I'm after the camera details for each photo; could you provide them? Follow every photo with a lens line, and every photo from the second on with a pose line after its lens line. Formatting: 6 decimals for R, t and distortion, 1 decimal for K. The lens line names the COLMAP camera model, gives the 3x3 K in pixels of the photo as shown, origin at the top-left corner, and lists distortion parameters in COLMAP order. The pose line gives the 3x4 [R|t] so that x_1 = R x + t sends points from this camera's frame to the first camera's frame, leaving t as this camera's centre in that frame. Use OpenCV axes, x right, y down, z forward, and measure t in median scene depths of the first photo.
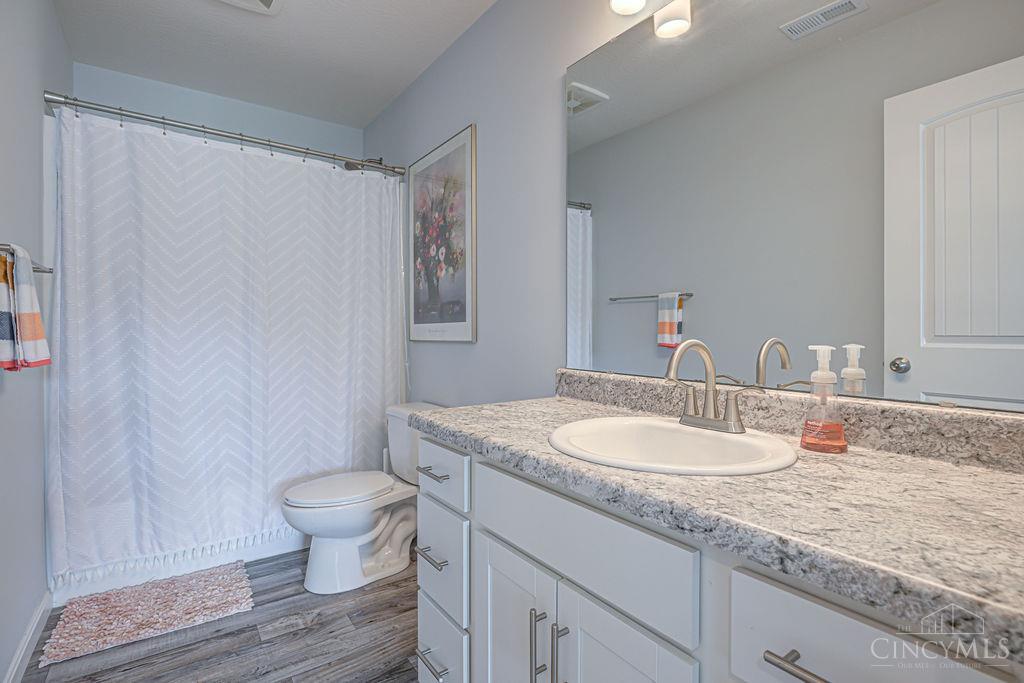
lens RADIAL K [[493.5, 0, 511.9], [0, 493.5, 340.6], [0, 0, 1]] dist [-0.004804, 0.003303]
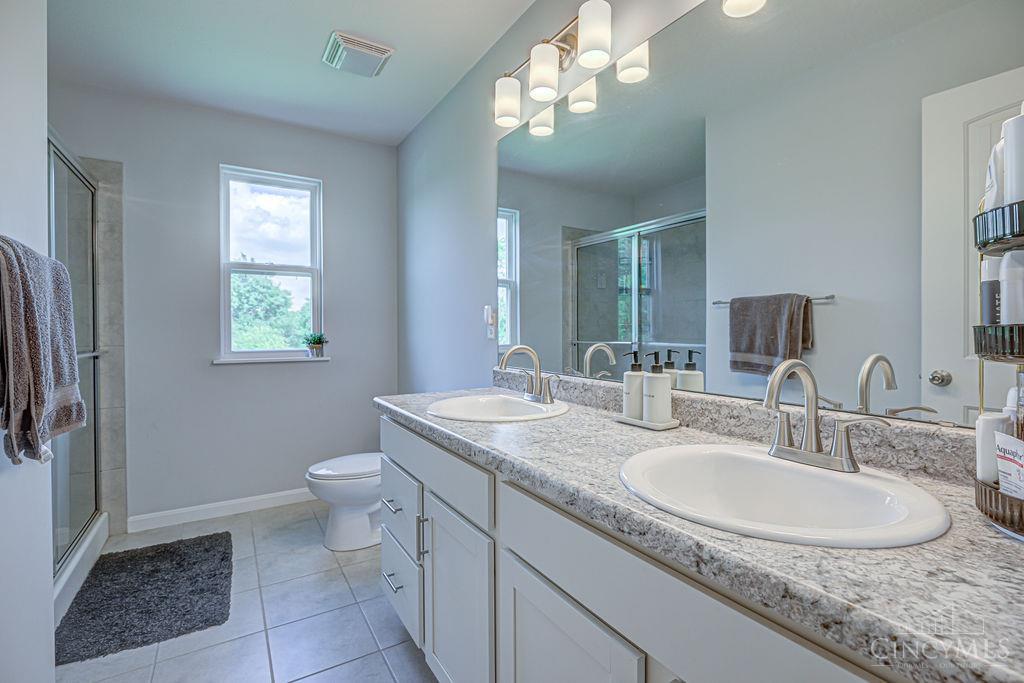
lens RADIAL K [[465.6, 0, 513.0], [0, 465.6, 333.6], [0, 0, 1]] dist [0.001181, -0.000190]
pose [[0.997590, -0.001296, -0.069375, 0.170482], [0.000468, 0.999929, -0.011945, -0.056648], [0.069386, 0.011884, 0.997519, -0.083069]]
